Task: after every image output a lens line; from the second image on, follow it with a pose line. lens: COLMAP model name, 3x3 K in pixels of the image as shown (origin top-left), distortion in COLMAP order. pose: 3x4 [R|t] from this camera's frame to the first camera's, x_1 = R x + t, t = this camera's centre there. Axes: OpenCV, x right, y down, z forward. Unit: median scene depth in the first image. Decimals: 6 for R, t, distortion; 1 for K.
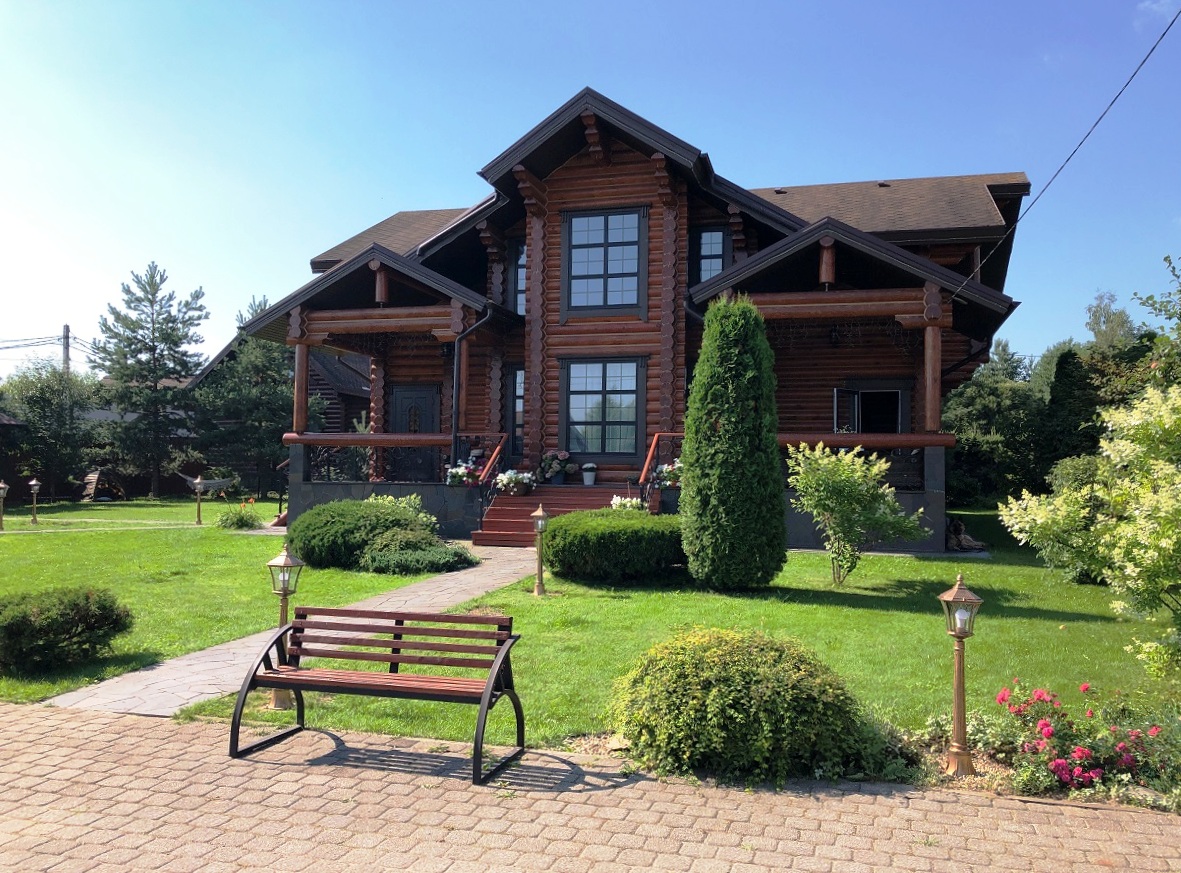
lens RADIAL K [[988.1, 0, 597.4], [0, 988.1, 434.6], [0, 0, 1]] dist [0.046642, -0.021472]
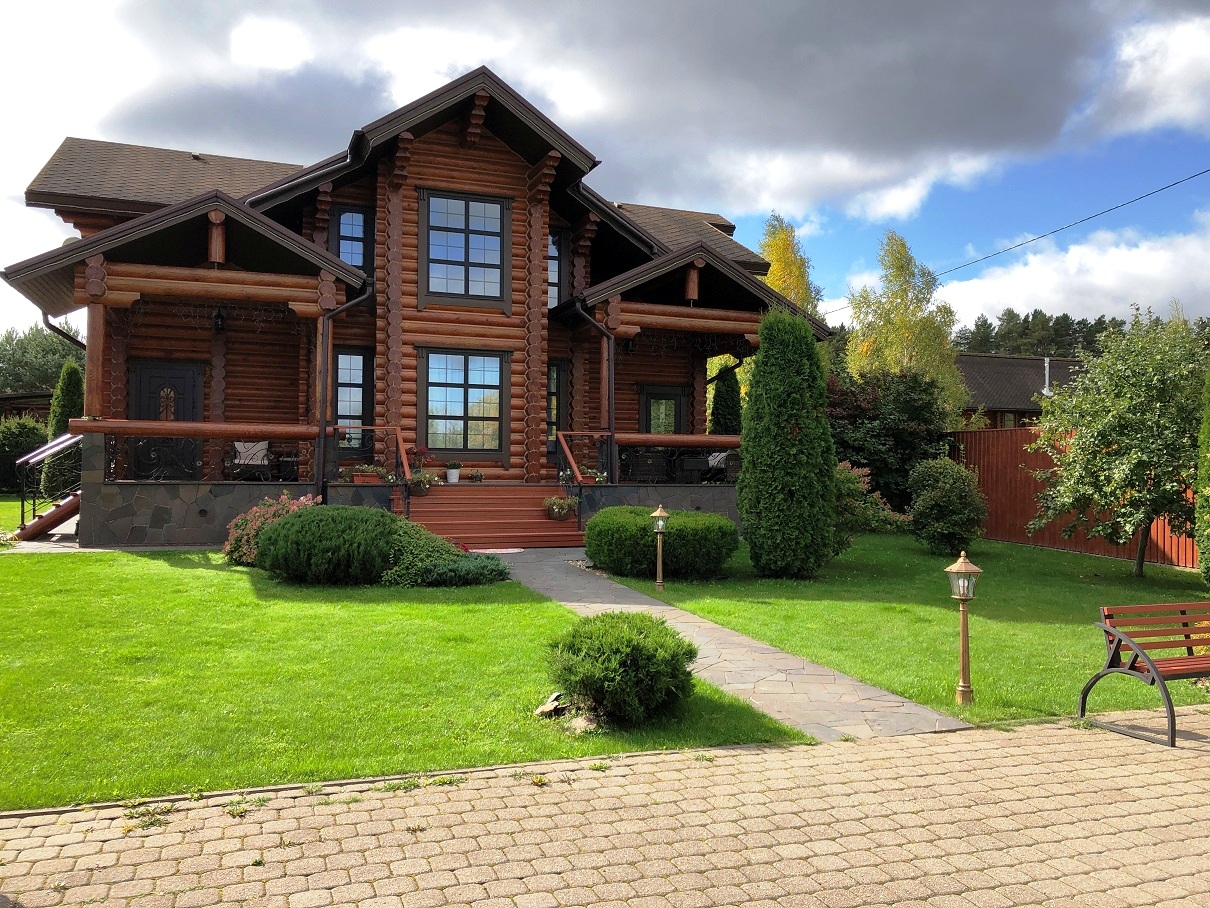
lens RADIAL K [[989.9, 0, 598.8], [0, 989.9, 451.6], [0, 0, 1]] dist [0.048107, -0.053041]
pose [[0.801697, 0.007946, 0.597678, -0.460354], [-0.025679, 0.999446, 0.021157, -0.002770], [-0.597179, -0.032310, 0.801457, 0.146936]]
